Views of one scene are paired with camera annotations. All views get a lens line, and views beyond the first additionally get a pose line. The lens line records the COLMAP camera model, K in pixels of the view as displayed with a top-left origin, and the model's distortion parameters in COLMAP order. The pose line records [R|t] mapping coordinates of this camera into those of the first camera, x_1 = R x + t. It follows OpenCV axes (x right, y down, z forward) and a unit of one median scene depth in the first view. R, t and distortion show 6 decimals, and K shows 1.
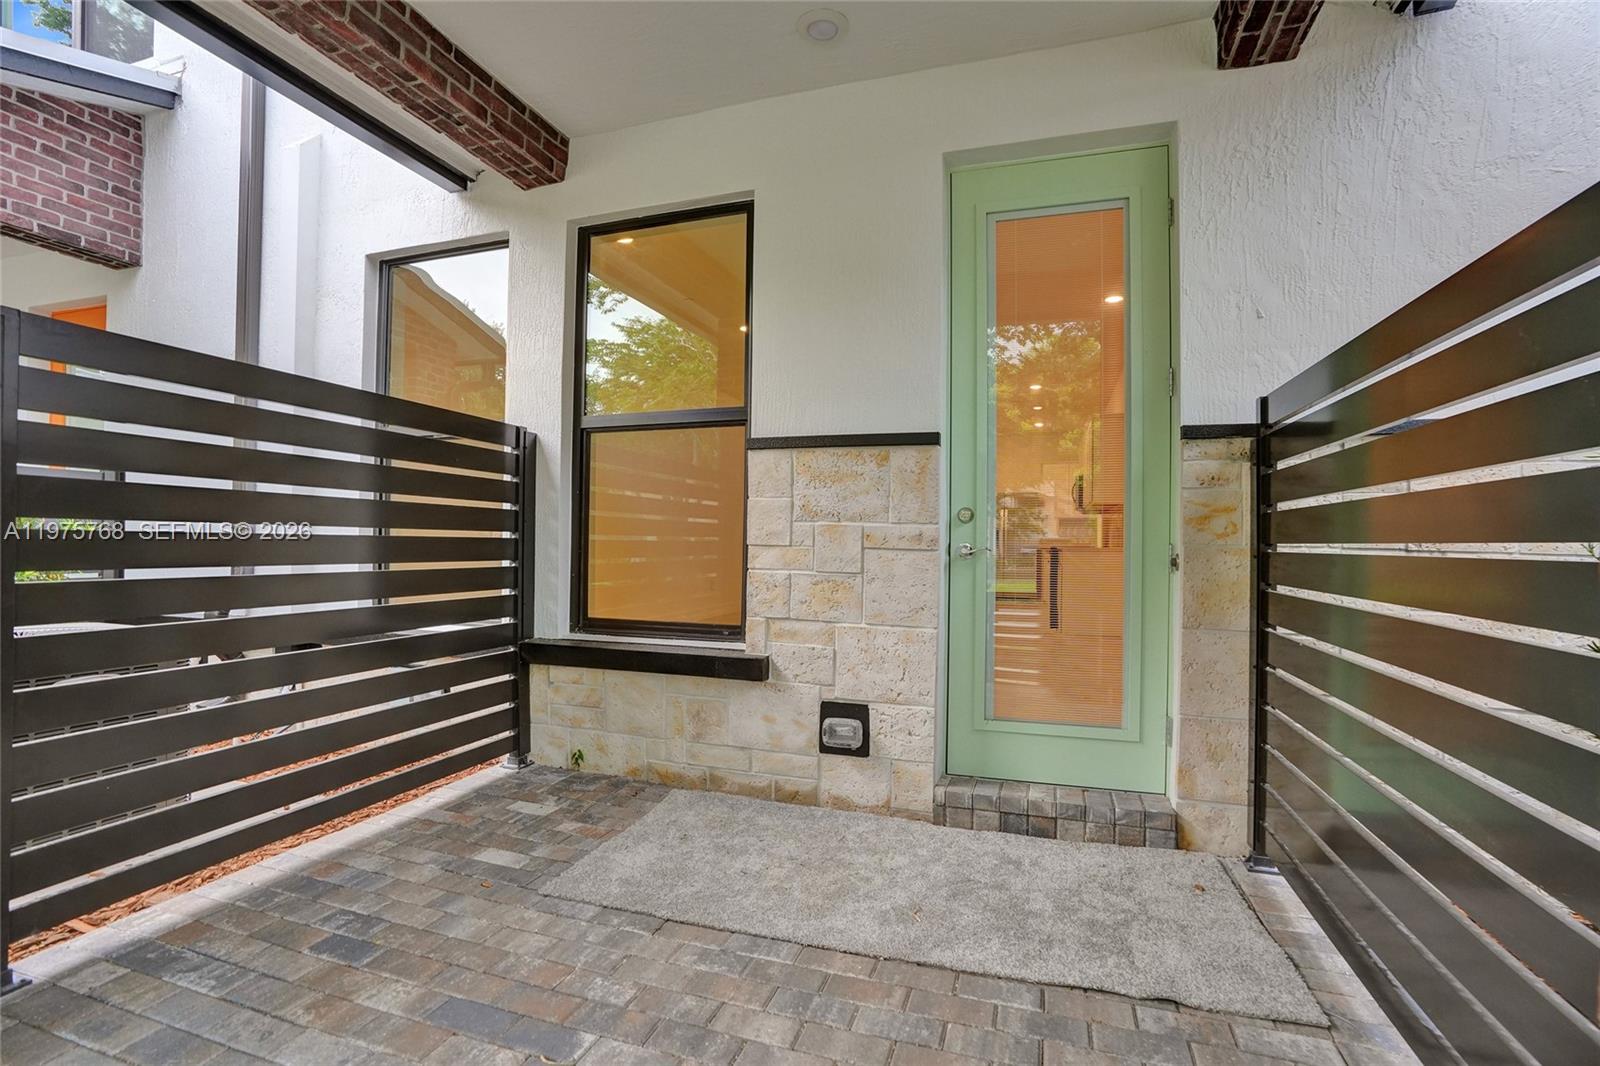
lens RADIAL K [[752.3, 0, 791.4], [0, 752.3, 543.7], [0, 0, 1]] dist [-0.021208, 0.000620]
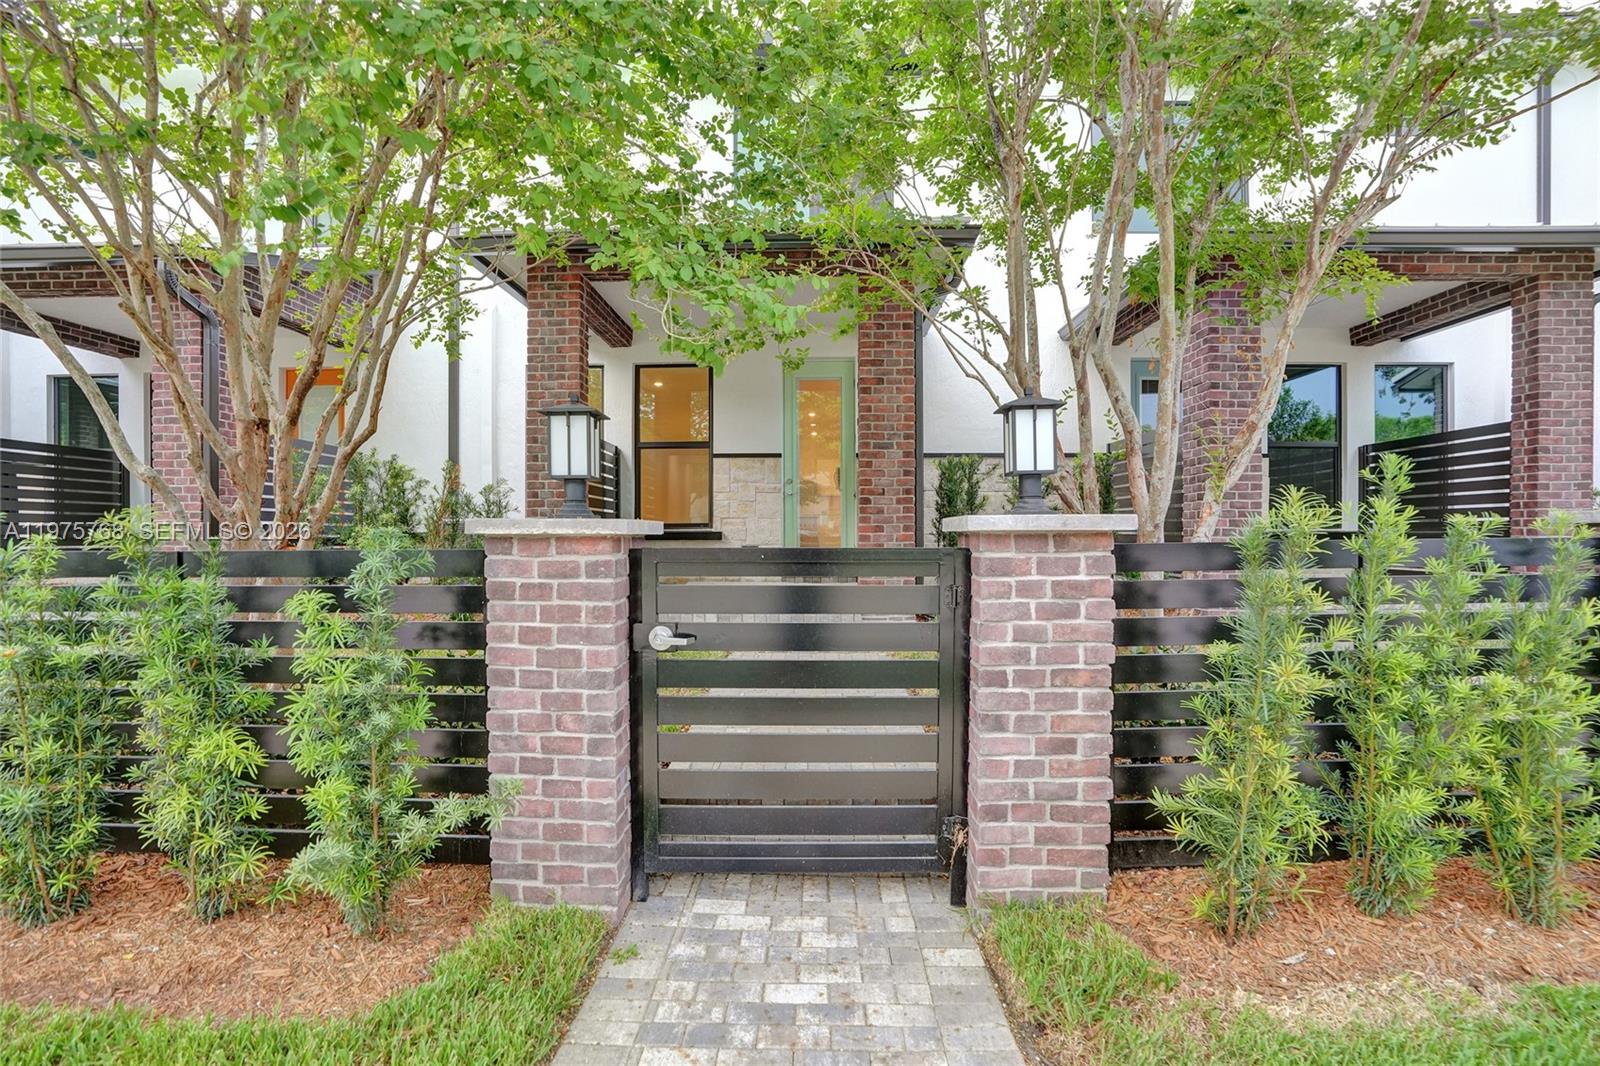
lens RADIAL K [[753.6, 0, 800.0], [0, 753.6, 533.0], [0, 0, 1]] dist [-0.027060, 0.000319]
pose [[0.963160, -0.015328, 0.268490, -0.543395], [0.012965, 0.999860, 0.010572, 0.139533], [-0.268615, -0.006702, 0.963224, -1.921953]]
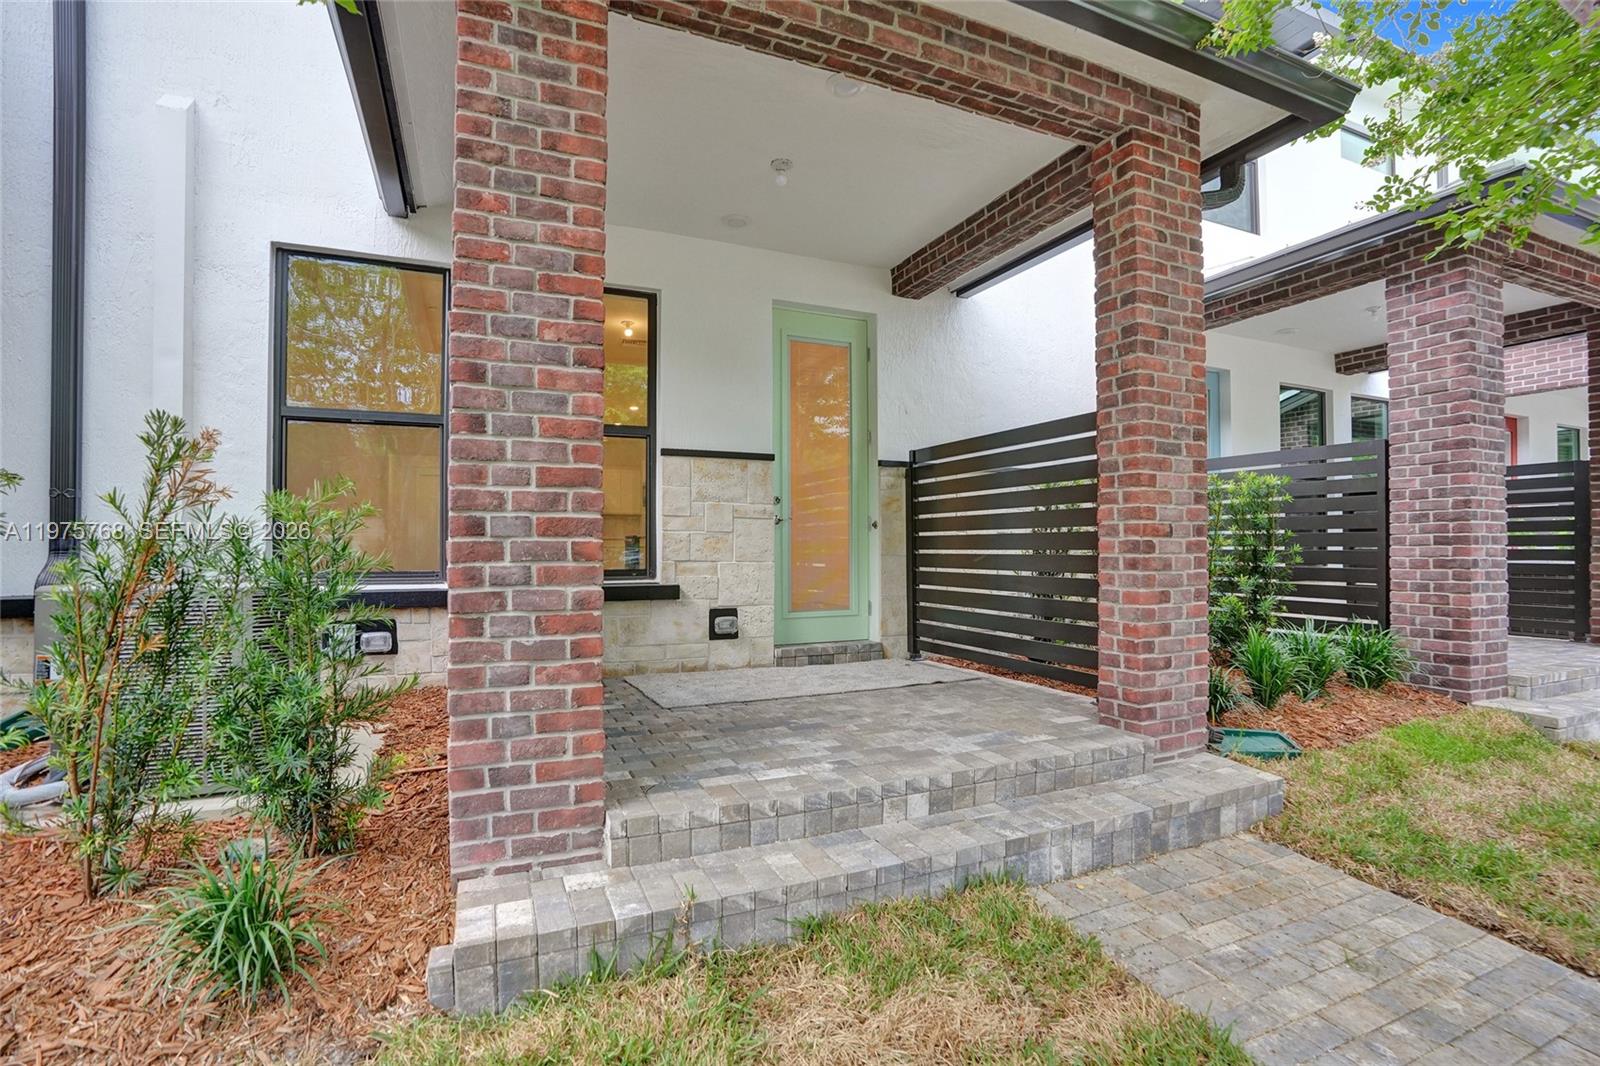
lens RADIAL K [[753.6, 0, 800.0], [0, 753.6, 533.0], [0, 0, 1]] dist [-0.027060, 0.000319]
pose [[0.748146, -0.001427, 0.663533, -0.964217], [0.006602, 0.999964, -0.005293, 0.053327], [-0.663502, 0.008340, 0.748128, -0.402076]]
